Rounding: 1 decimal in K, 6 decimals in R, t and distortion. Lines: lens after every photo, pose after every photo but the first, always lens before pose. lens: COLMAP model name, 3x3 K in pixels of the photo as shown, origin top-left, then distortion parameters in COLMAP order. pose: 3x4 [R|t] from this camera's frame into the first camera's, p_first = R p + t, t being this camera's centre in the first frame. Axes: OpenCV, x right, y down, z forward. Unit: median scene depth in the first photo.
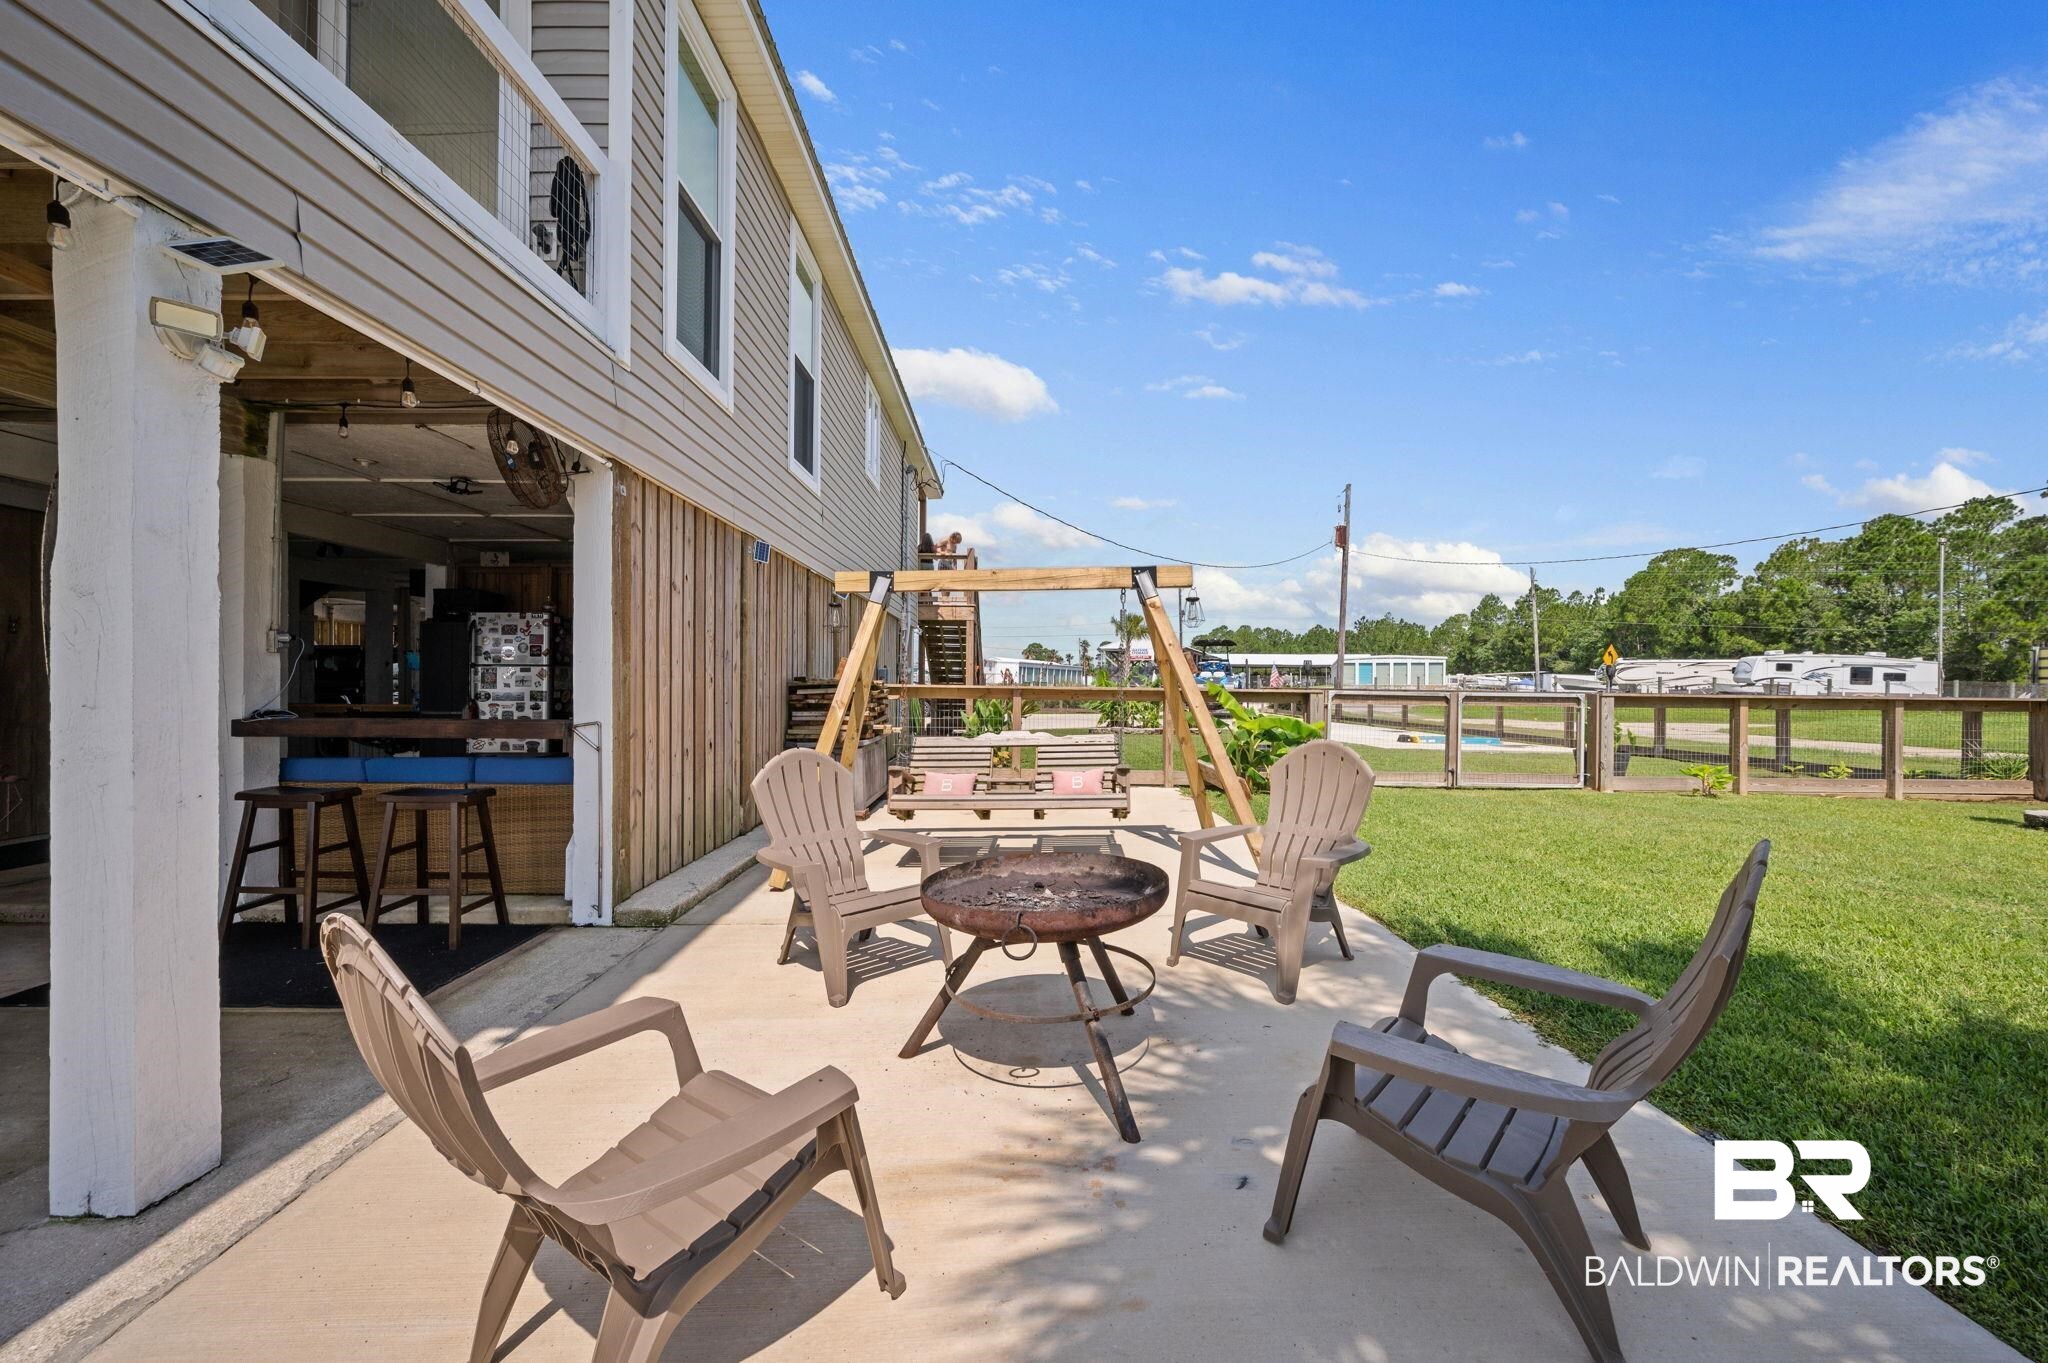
lens RADIAL K [[833.3, 0, 1023.8], [0, 833.3, 683.6], [0, 0, 1]] dist [0.003679, 0.000258]
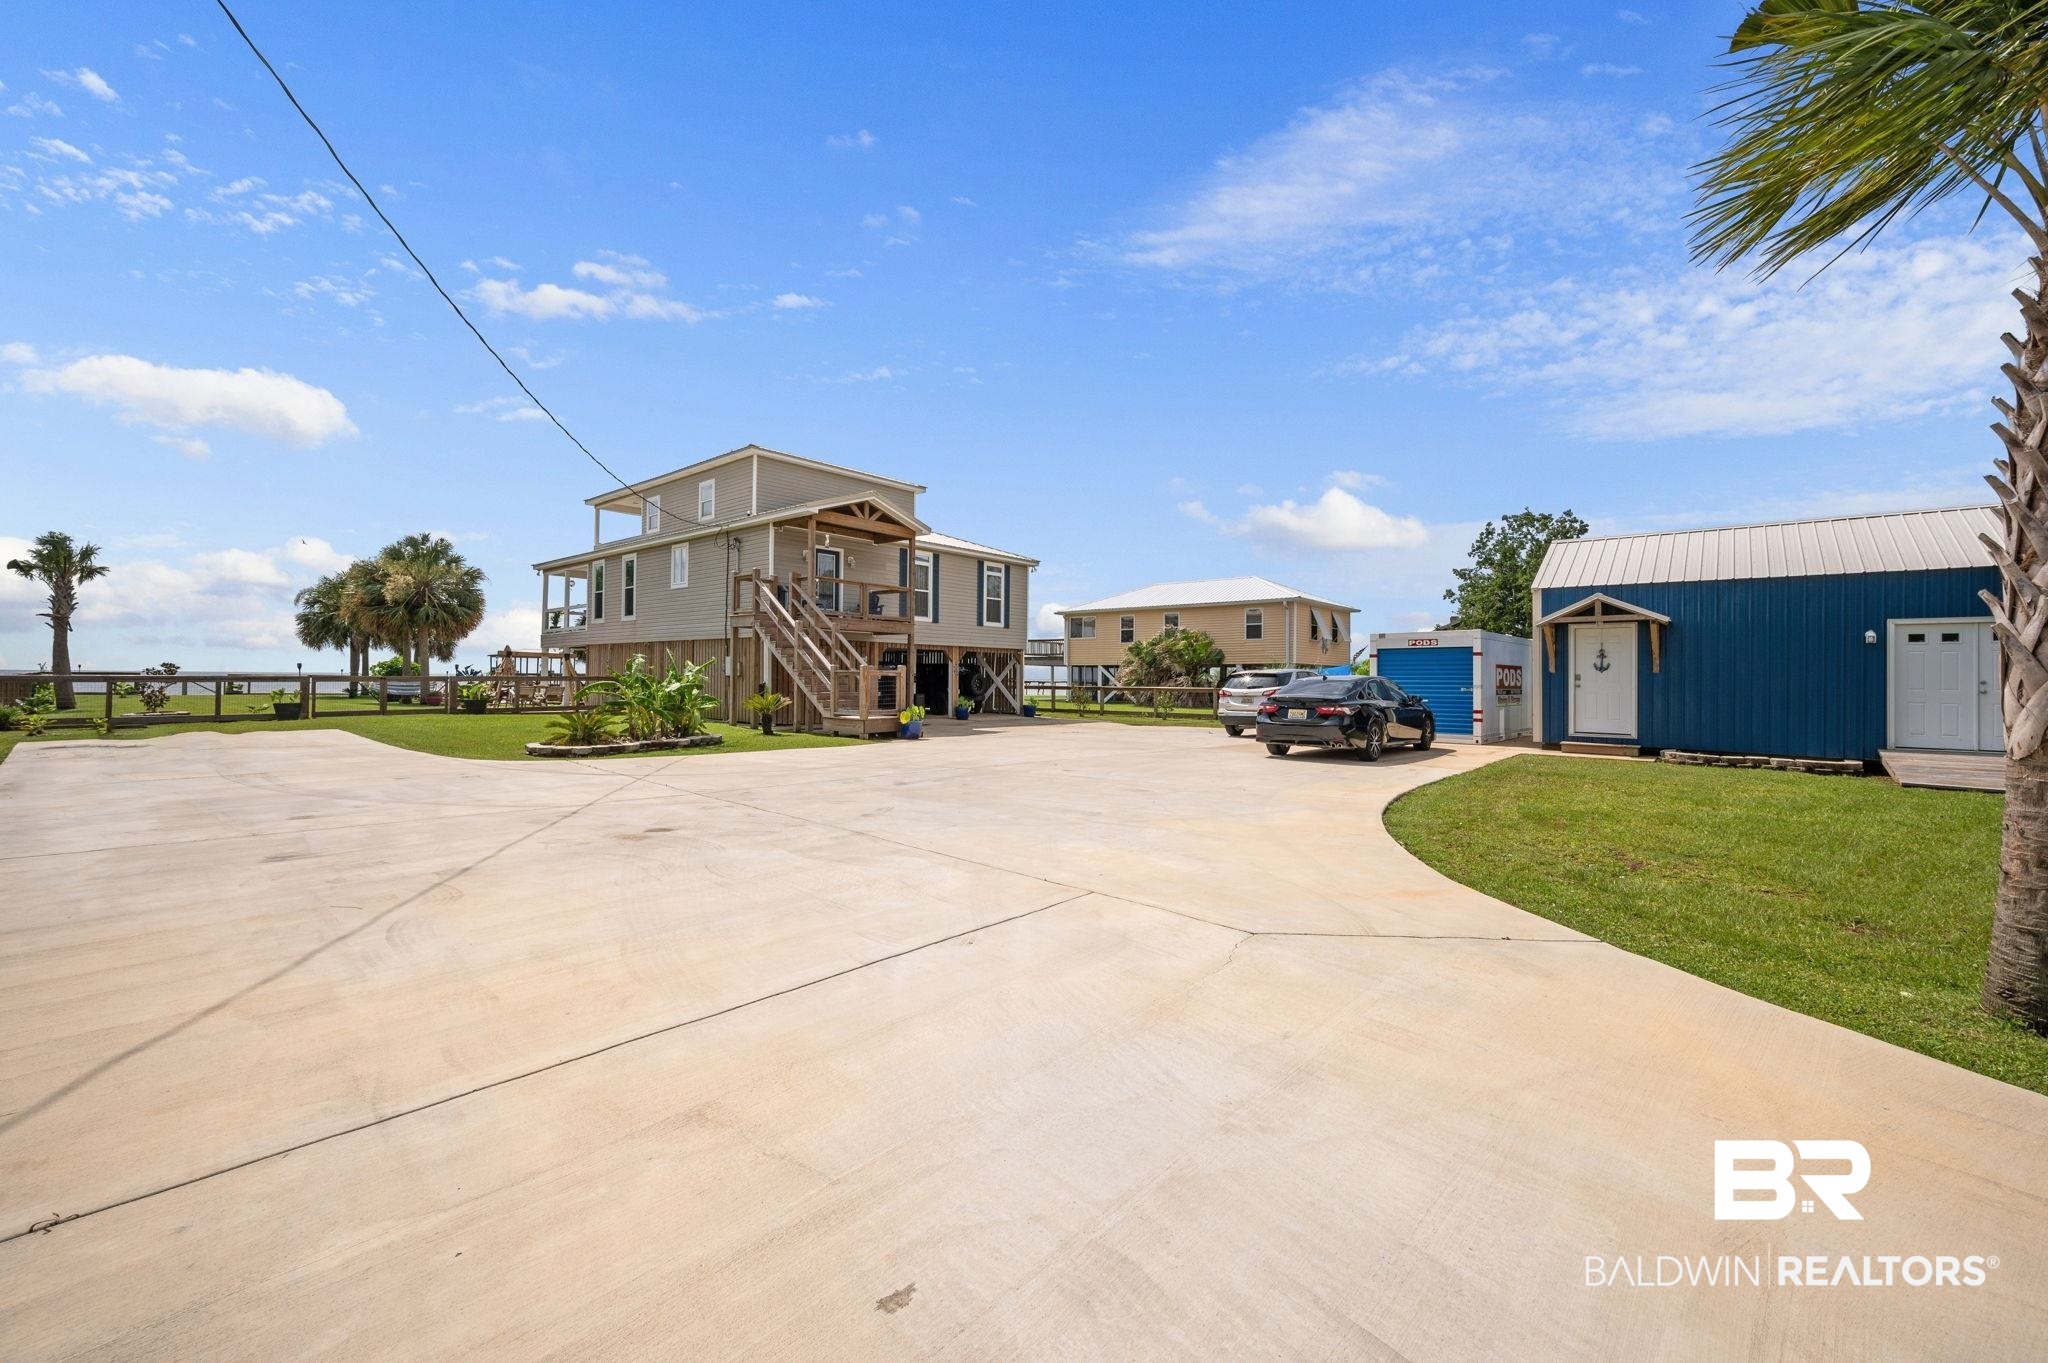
lens RADIAL K [[833.3, 0, 1021.2], [0, 833.3, 655.0], [0, 0, 1]] dist [0.003679, 0.000258]
pose [[0.999962, -0.005021, -0.007073, 0.766478], [0.004880, 0.999791, -0.019876, -0.066613], [0.007171, 0.019841, 0.999777, 0.099370]]
